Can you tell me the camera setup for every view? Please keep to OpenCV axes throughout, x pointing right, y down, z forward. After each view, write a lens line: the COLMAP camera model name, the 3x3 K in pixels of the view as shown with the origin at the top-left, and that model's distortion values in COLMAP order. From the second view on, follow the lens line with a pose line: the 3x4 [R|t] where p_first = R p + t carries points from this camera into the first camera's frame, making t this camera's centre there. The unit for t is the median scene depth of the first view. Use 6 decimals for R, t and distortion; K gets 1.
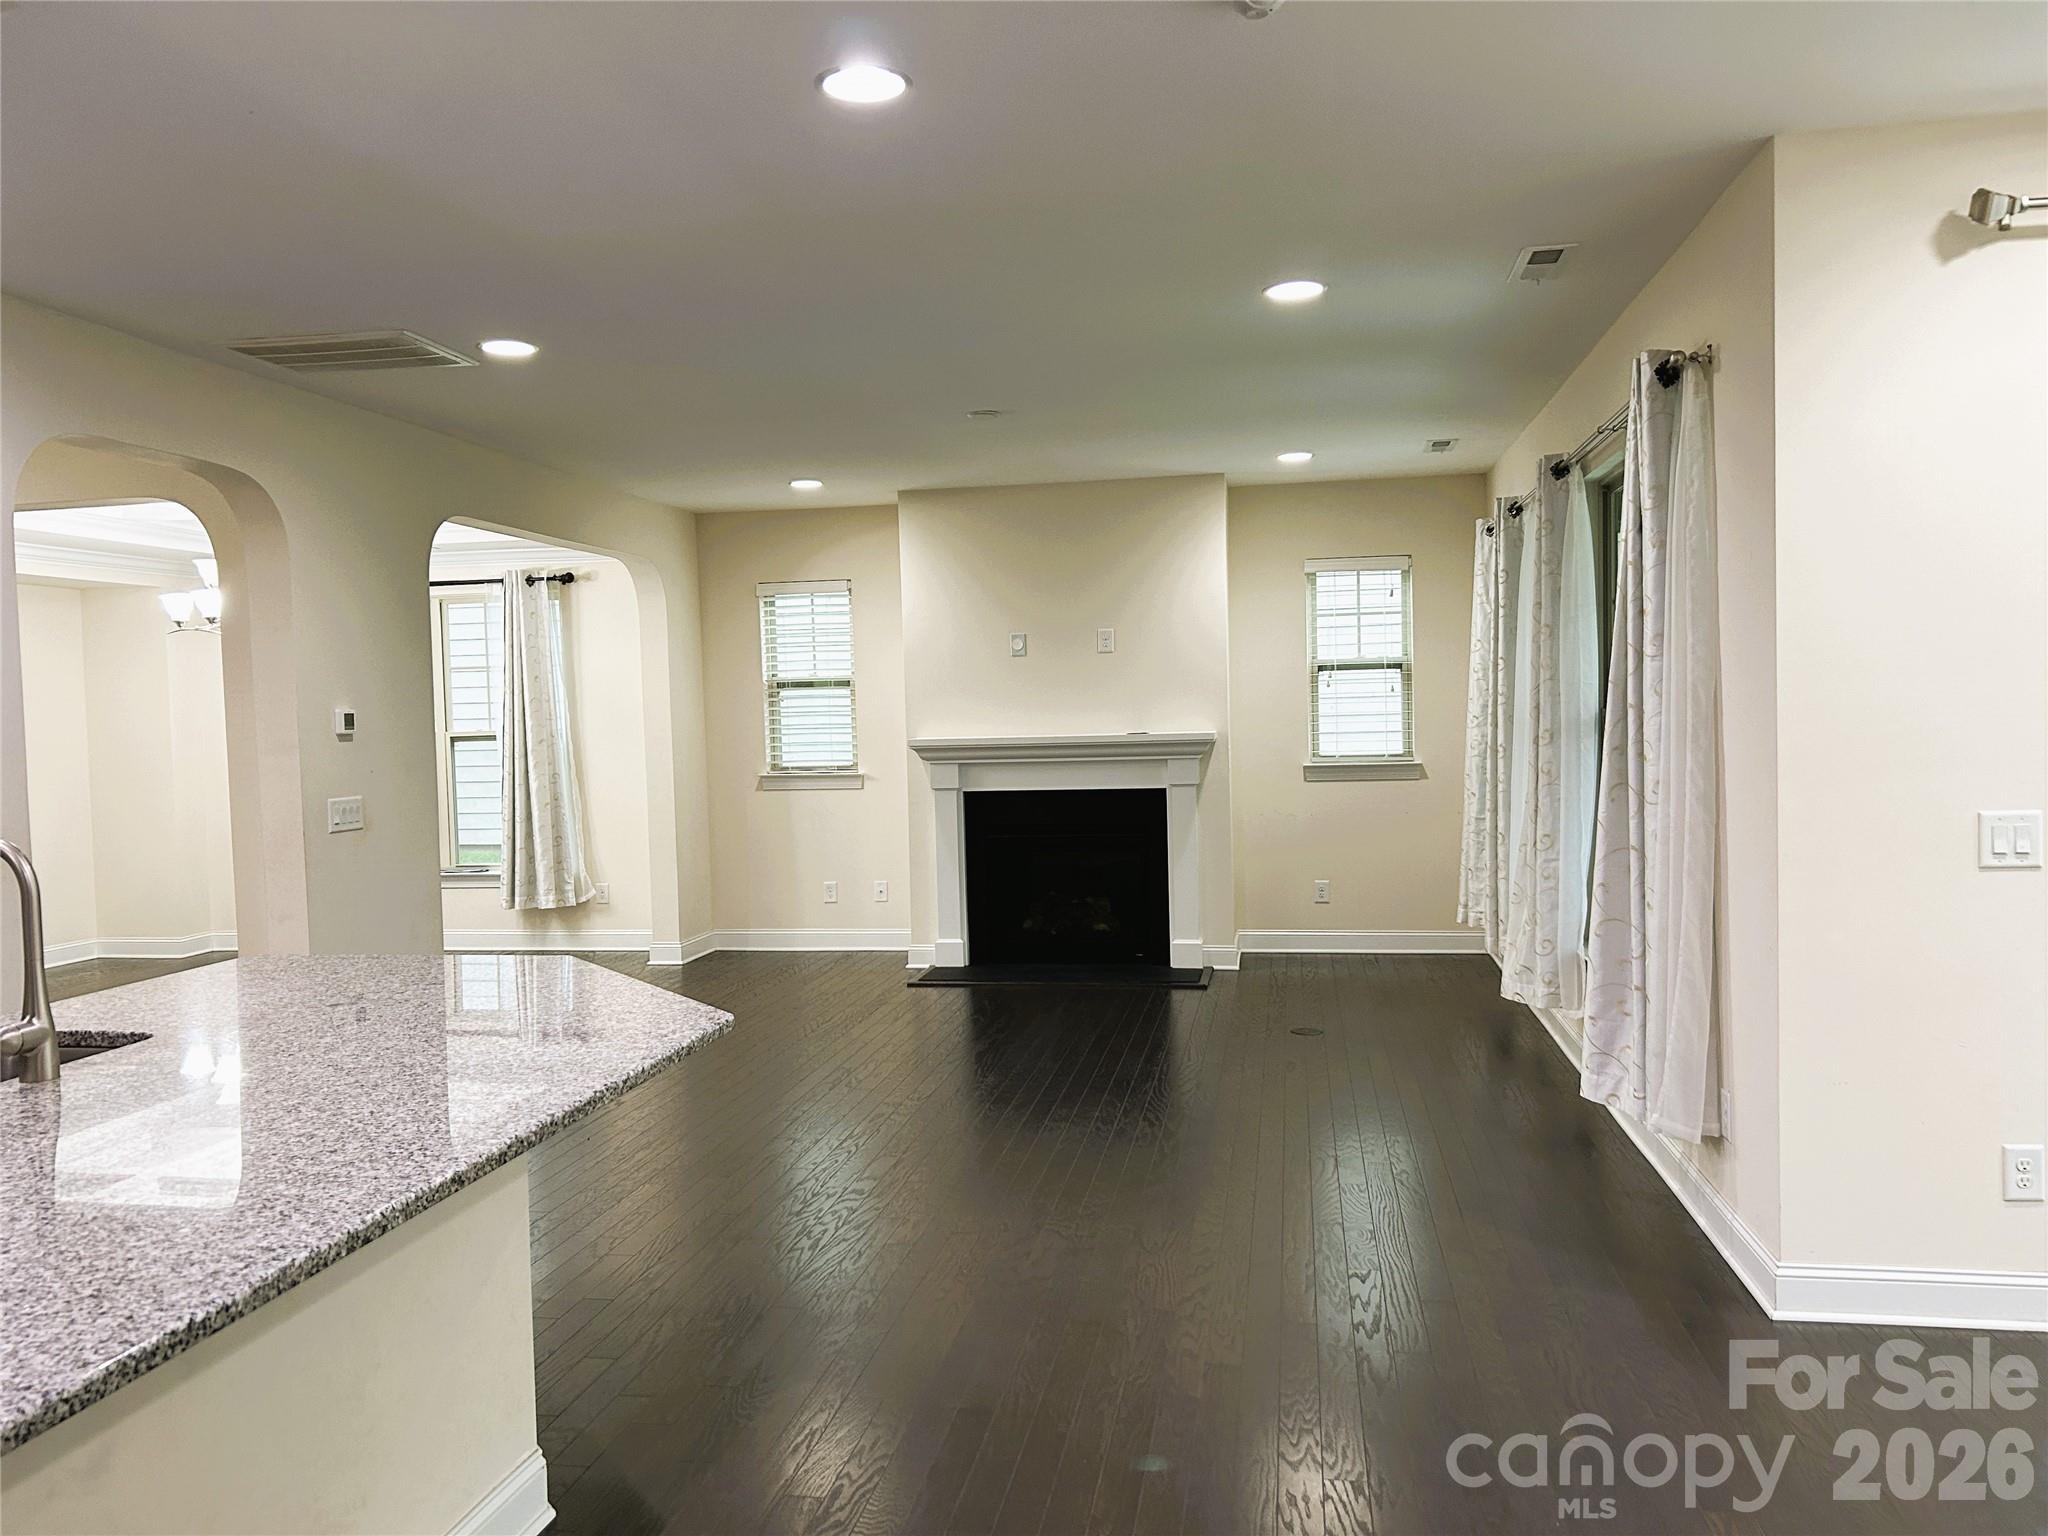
lens RADIAL K [[1520.9, 0, 1024.0], [0, 1520.9, 768.0], [0, 0, 1]] dist [0.041206, -0.037212]
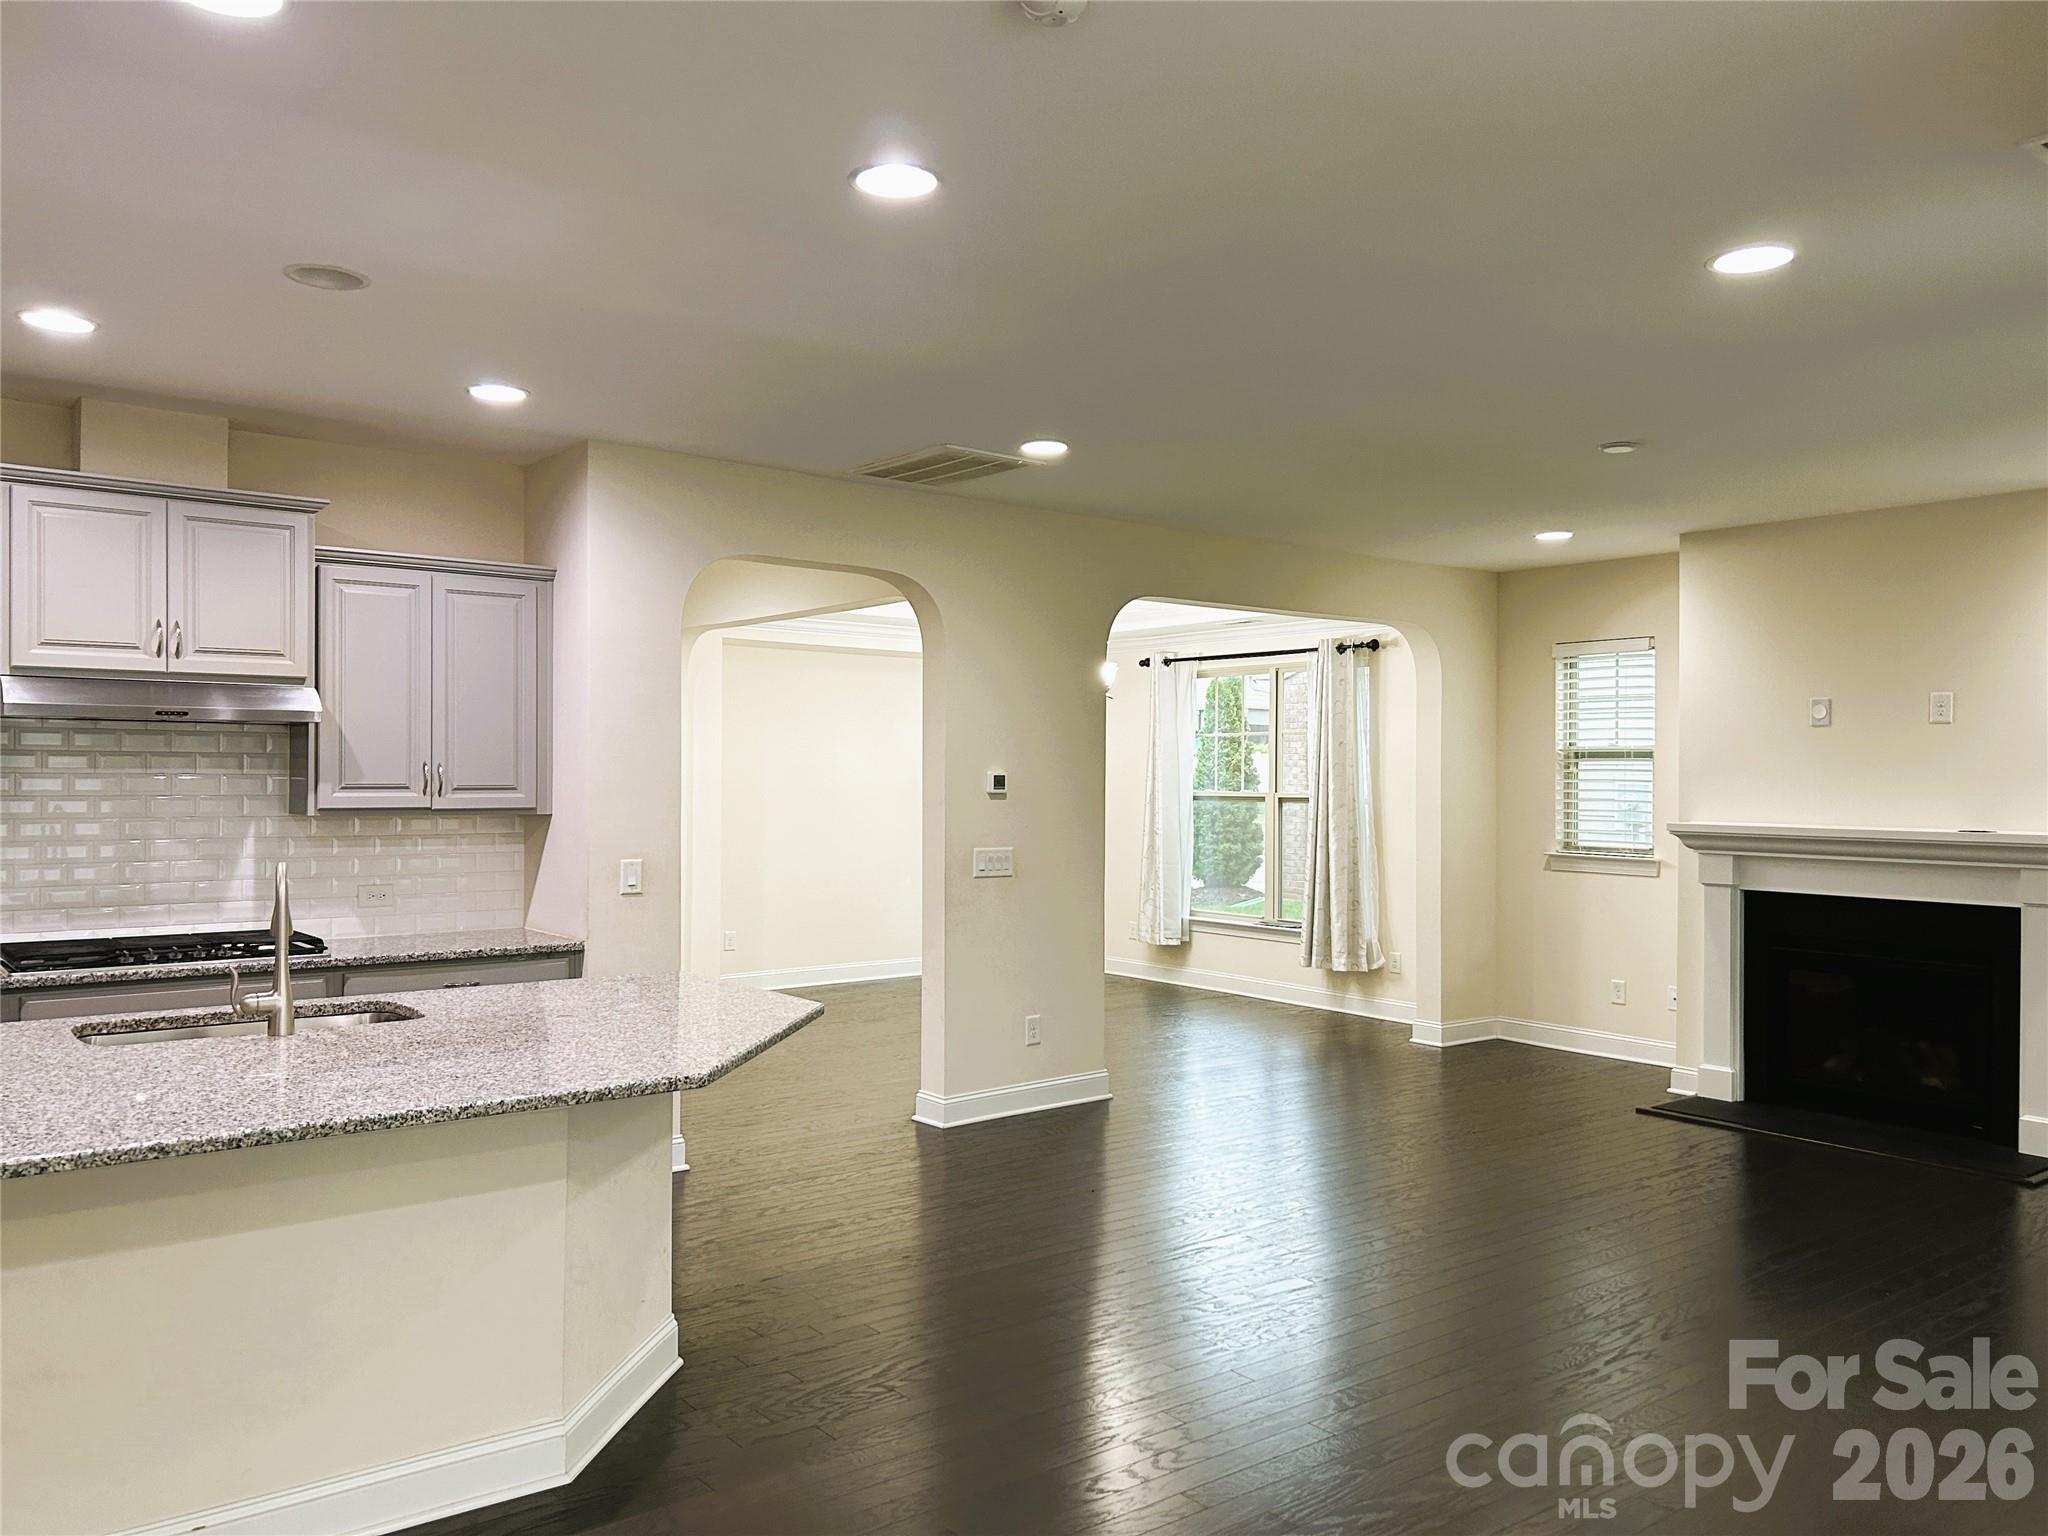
lens RADIAL K [[1509.6, 0, 1004.0], [0, 1509.6, 782.9], [0, 0, 1]] dist [0.100122, -0.167284]
pose [[0.736100, 0.034453, -0.675995, 0.202665], [-0.053206, 0.998559, -0.007044, -0.013672], [0.674778, 0.041152, 0.736873, 0.104071]]
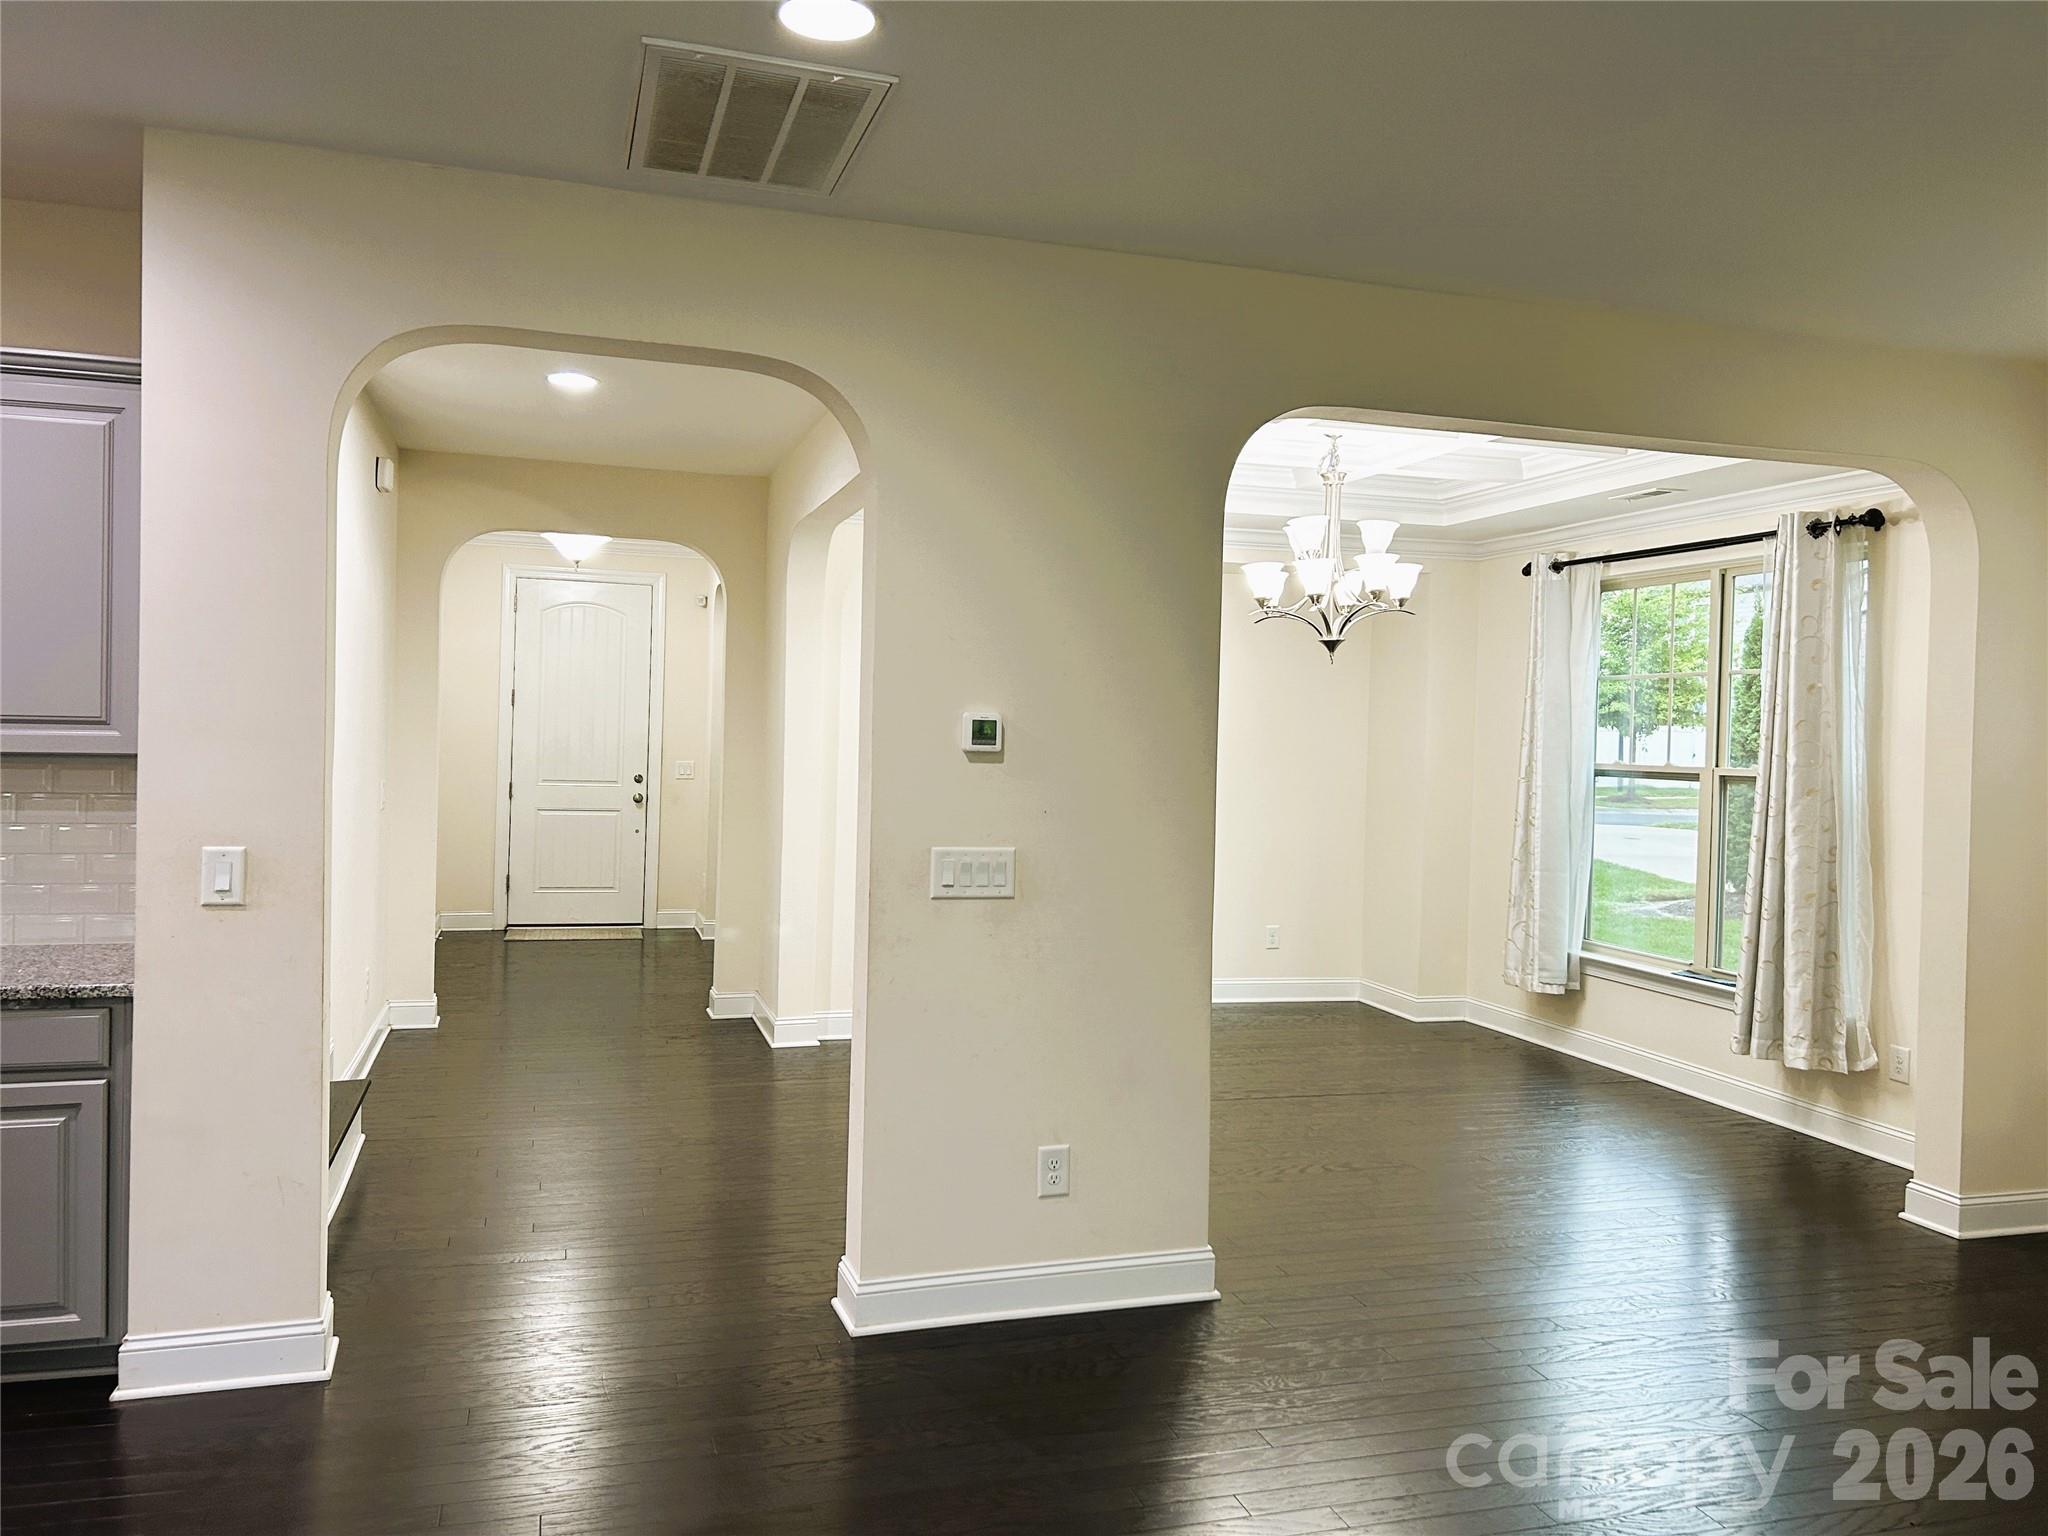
lens RADIAL K [[1542.6, 0, 1024.2], [0, 1542.6, 759.3], [0, 0, 1]] dist [0.042183, -0.045330]
pose [[0.452545, 0.055195, -0.890032, 0.093162], [-0.074276, 0.996947, 0.024059, -0.022394], [0.888643, 0.055220, 0.455263, 0.444436]]
